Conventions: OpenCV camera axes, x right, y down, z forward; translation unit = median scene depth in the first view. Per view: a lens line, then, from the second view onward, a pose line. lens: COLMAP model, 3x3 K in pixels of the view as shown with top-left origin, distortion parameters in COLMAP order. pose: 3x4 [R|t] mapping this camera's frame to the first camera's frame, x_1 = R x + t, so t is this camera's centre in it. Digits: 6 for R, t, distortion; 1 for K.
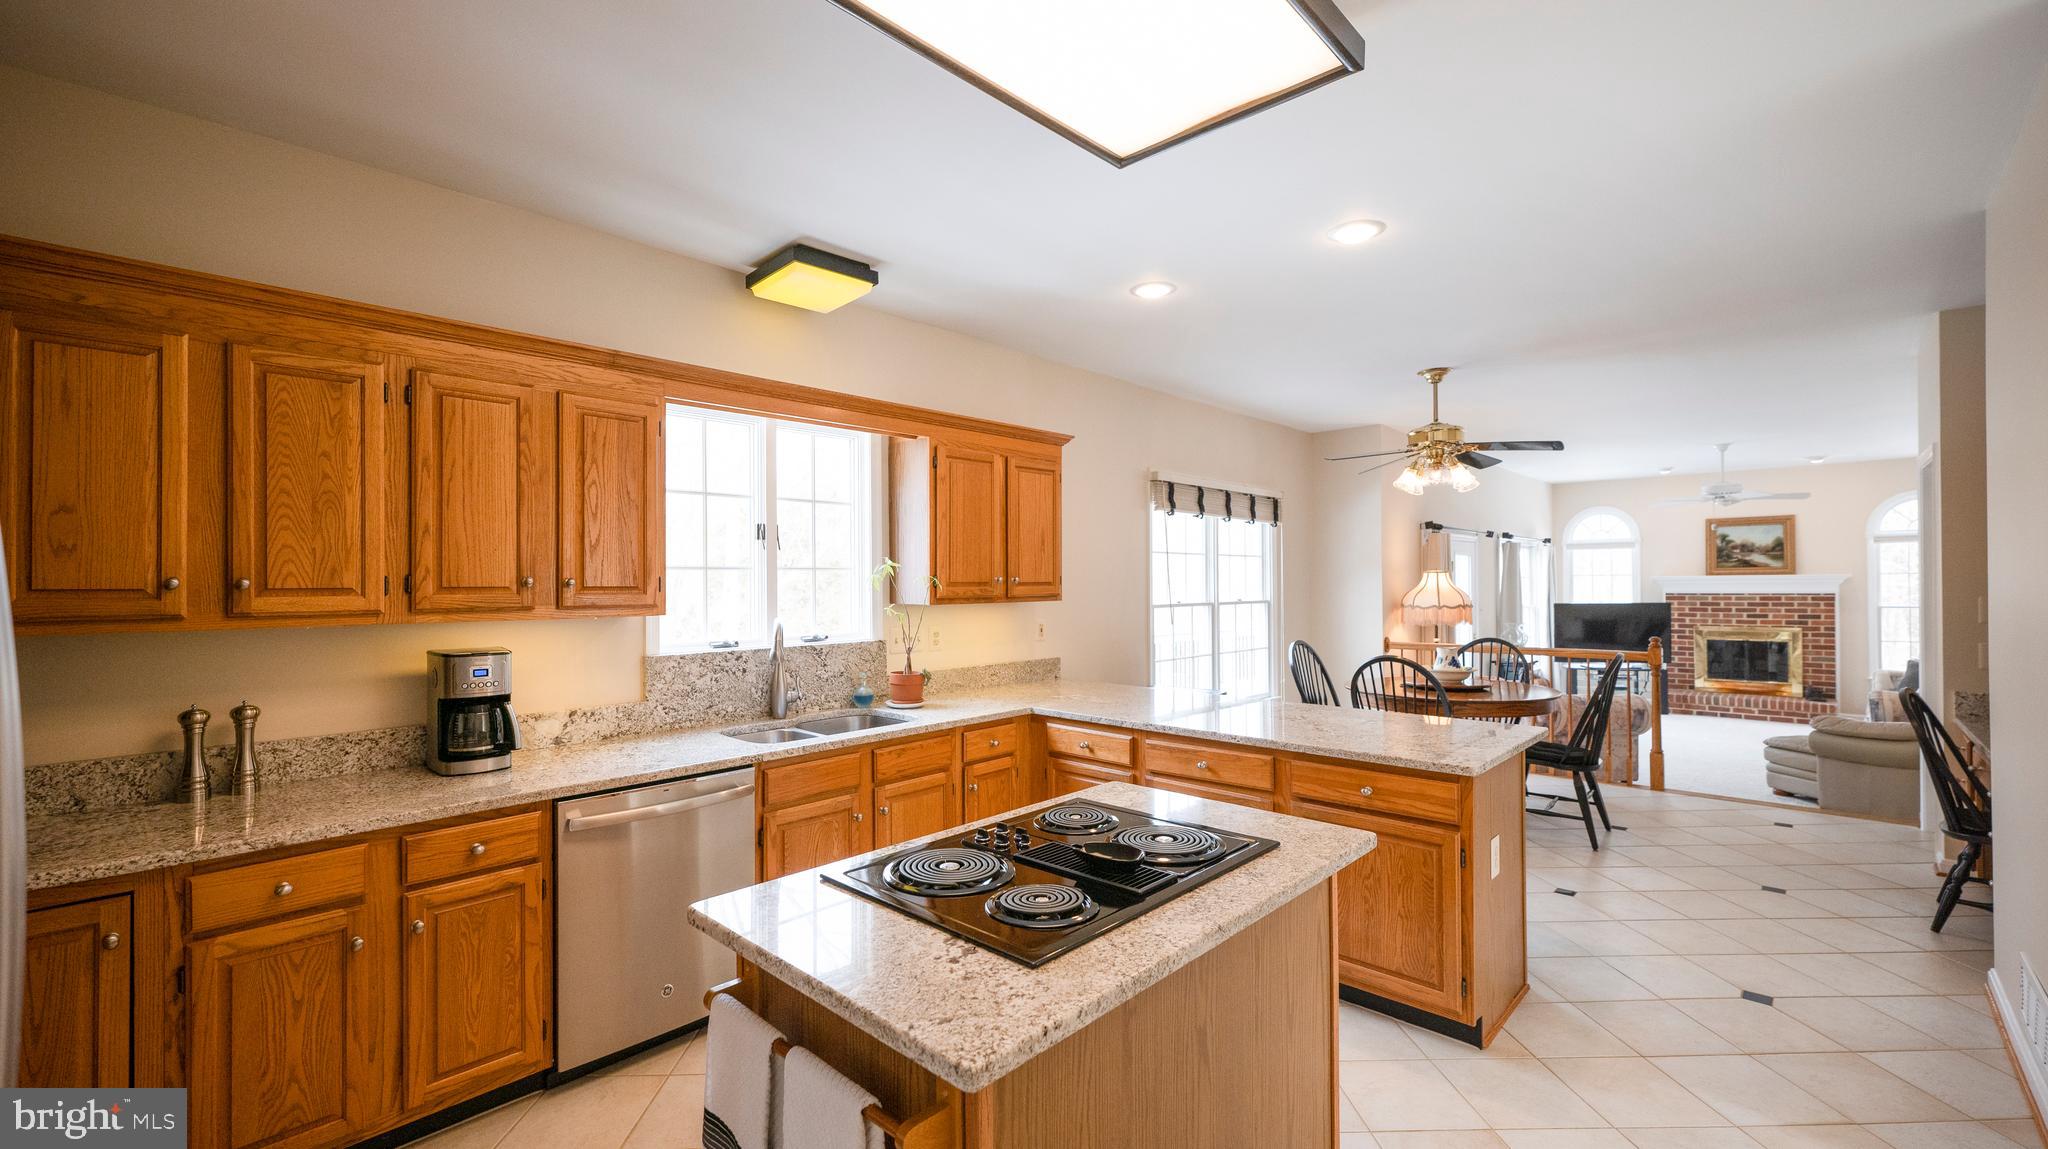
lens RADIAL K [[826.6, 0, 1026.0], [0, 826.6, 578.6], [0, 0, 1]] dist [-0.000155, 0.000047]
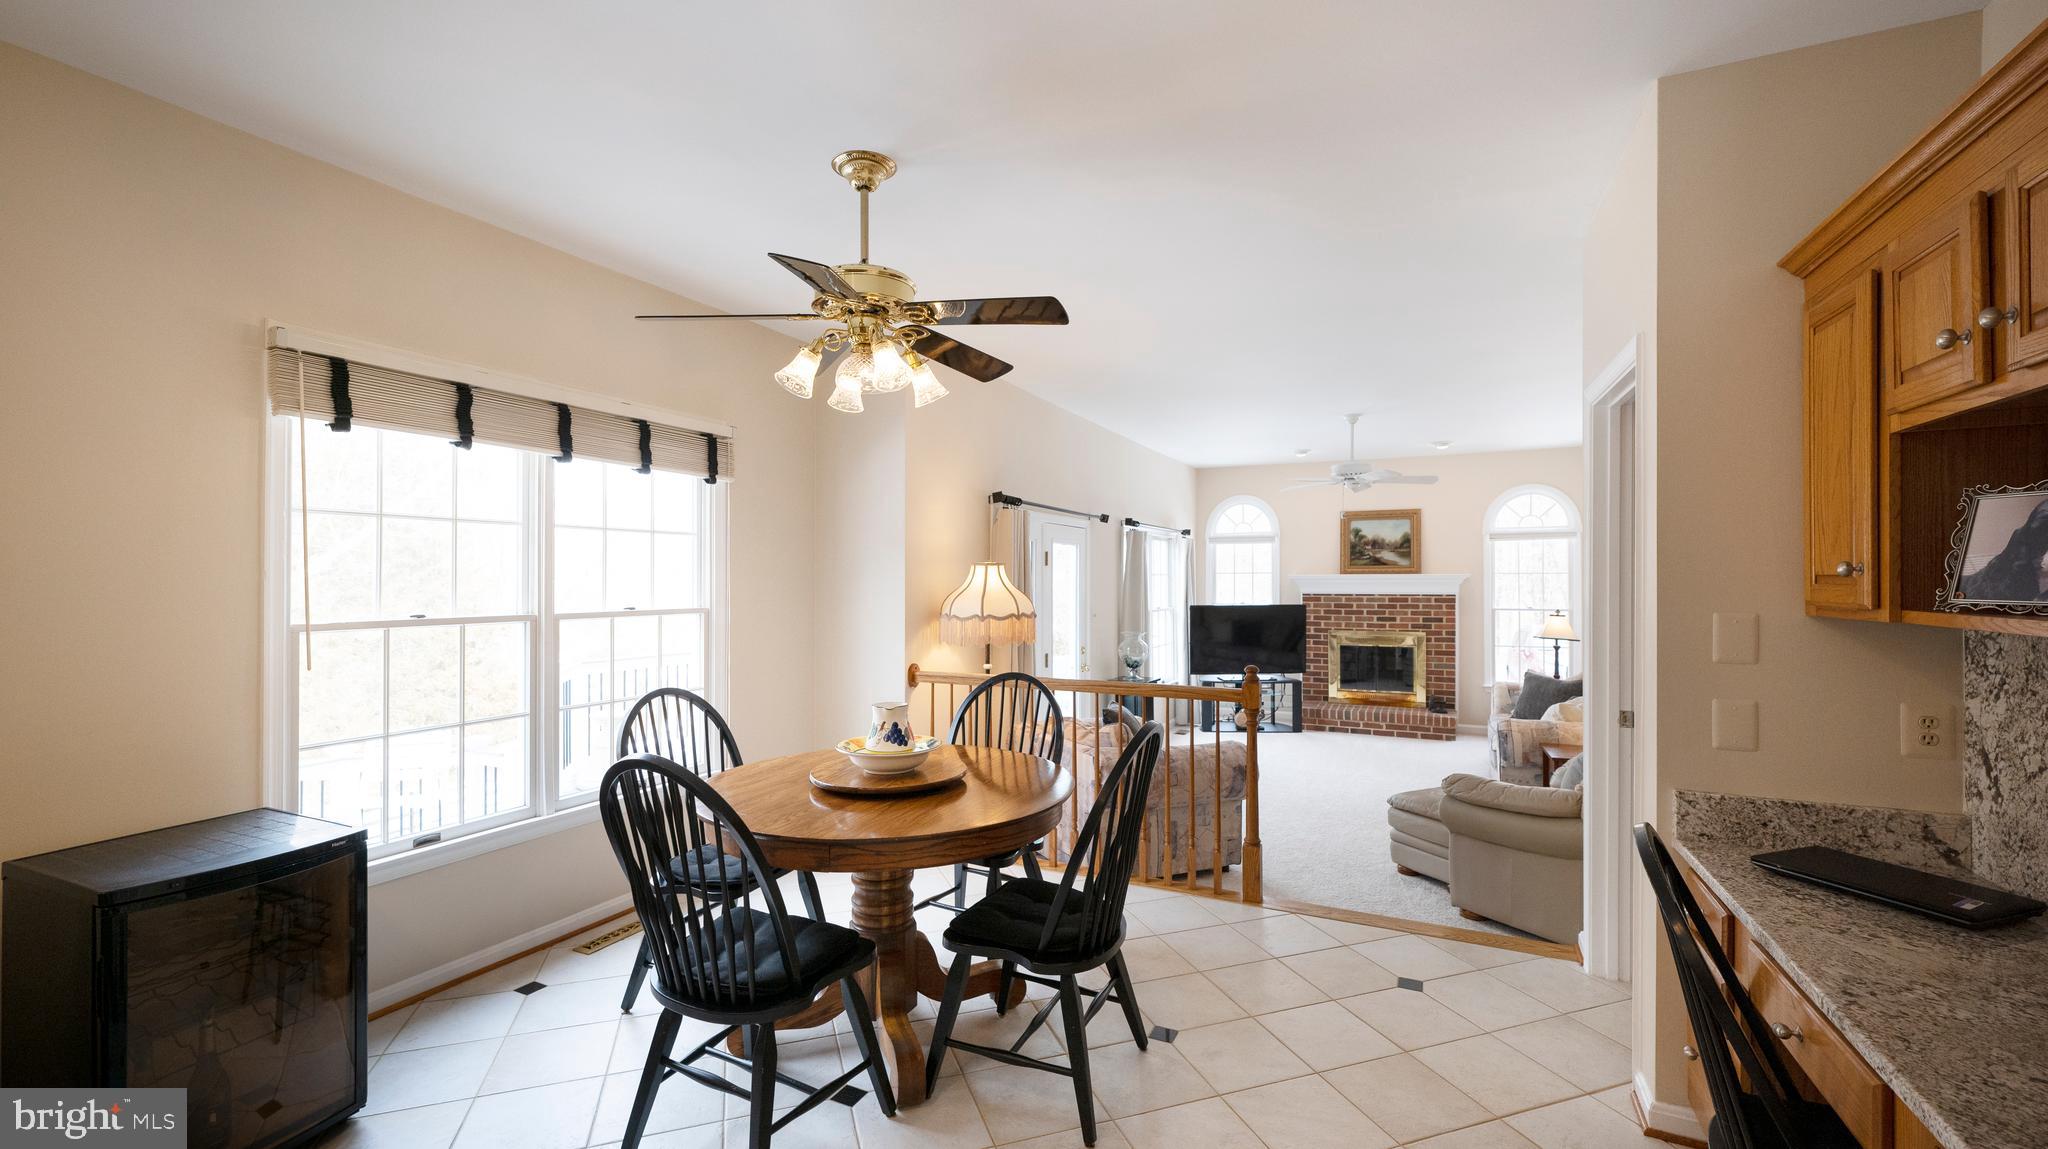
lens RADIAL K [[835.3, 0, 1023.9], [0, 835.3, 579.6], [0, 0, 1]] dist [0.001296, 0.000137]
pose [[0.952008, 0.005908, 0.306017, 0.235426], [-0.007693, 0.999960, 0.004629, 0.000684], [-0.305978, -0.006761, 0.952015, 0.260110]]
